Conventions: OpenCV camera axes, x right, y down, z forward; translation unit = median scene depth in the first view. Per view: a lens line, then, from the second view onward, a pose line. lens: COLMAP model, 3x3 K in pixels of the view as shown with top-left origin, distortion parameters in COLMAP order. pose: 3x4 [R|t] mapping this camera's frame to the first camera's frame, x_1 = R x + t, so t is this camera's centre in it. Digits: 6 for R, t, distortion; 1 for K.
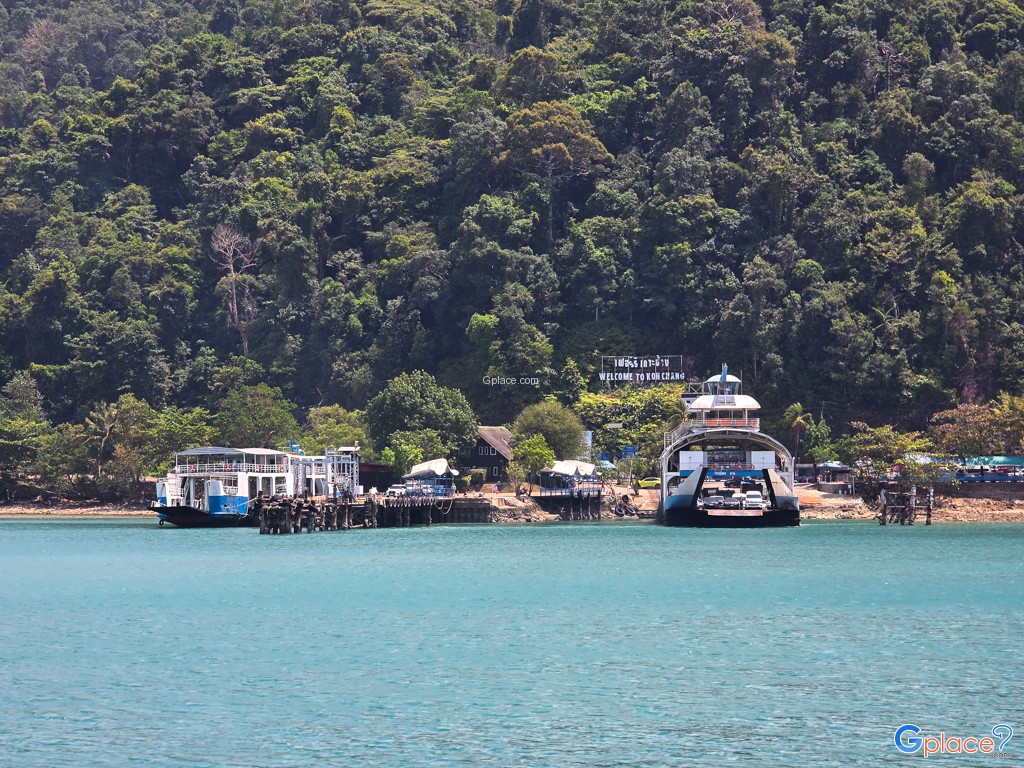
lens RADIAL K [[3909.6, 0, 512.1], [0, 3909.6, 382.9], [0, 0, 1]] dist [0.489374, 0.000000]
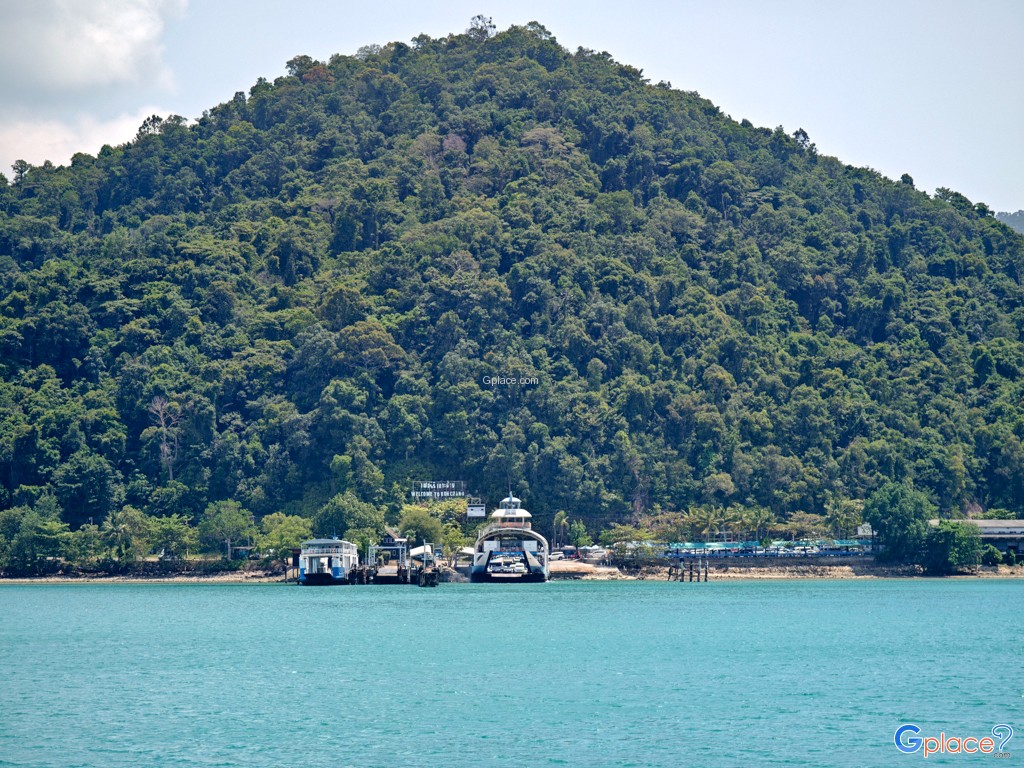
lens RADIAL K [[3909.6, 0, 511.9], [0, 3909.6, 385.1], [0, 0, 1]] dist [0.489374, 0.000000]
pose [[0.958542, 0.008119, 0.284836, -0.393295], [-0.002162, 0.999772, -0.021222, -0.012258], [-0.284944, 0.019726, 0.958341, -0.553780]]
